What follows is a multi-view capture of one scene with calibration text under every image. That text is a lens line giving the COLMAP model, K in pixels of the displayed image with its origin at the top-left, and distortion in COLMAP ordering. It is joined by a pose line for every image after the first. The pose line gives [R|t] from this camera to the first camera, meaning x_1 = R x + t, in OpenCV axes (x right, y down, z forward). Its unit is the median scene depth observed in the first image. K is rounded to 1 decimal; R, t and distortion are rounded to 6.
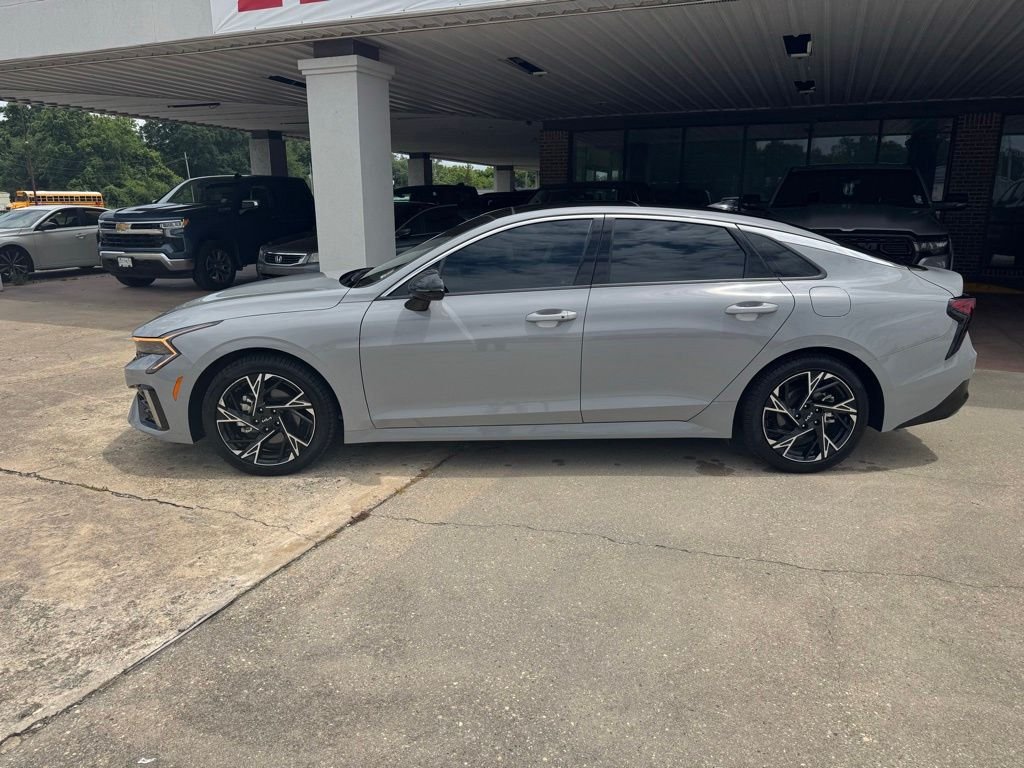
lens RADIAL K [[741.9, 0, 515.7], [0, 741.9, 380.8], [0, 0, 1]] dist [0.040887, -0.051635]
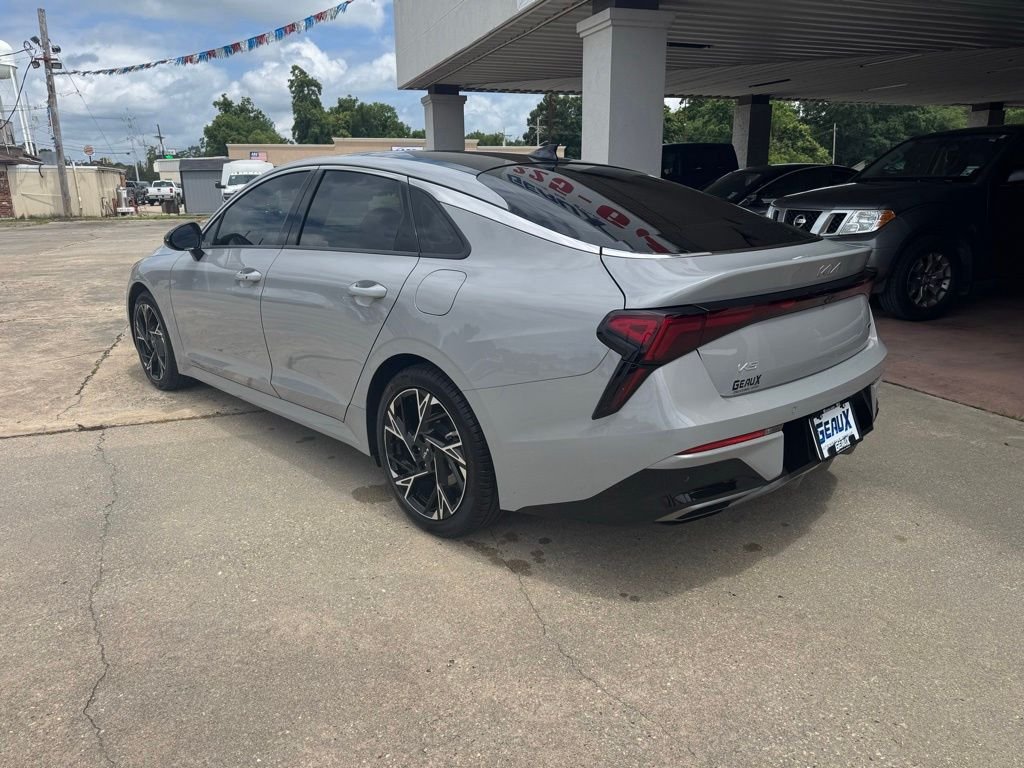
lens RADIAL K [[741.9, 0, 500.9], [0, 741.9, 375.4], [0, 0, 1]] dist [0.040887, -0.051635]
pose [[0.656106, 0.178701, -0.733206, 0.944286], [-0.159140, 0.982474, 0.097049, -0.103627], [0.737699, 0.053008, 0.673046, 0.587324]]
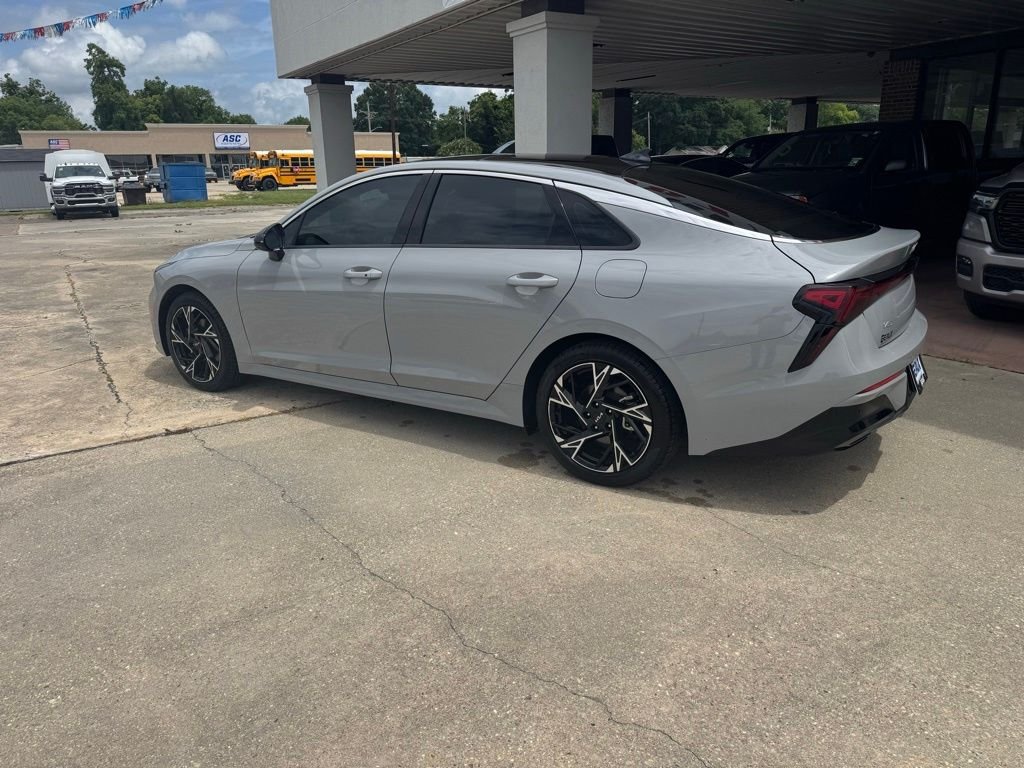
lens RADIAL K [[741.9, 0, 502.7], [0, 741.9, 377.8], [0, 0, 1]] dist [0.040887, -0.051635]
pose [[0.811459, 0.140063, -0.567377, 0.770942], [-0.110075, 0.990109, 0.086990, -0.055097], [0.573949, -0.008135, 0.818851, 0.276054]]
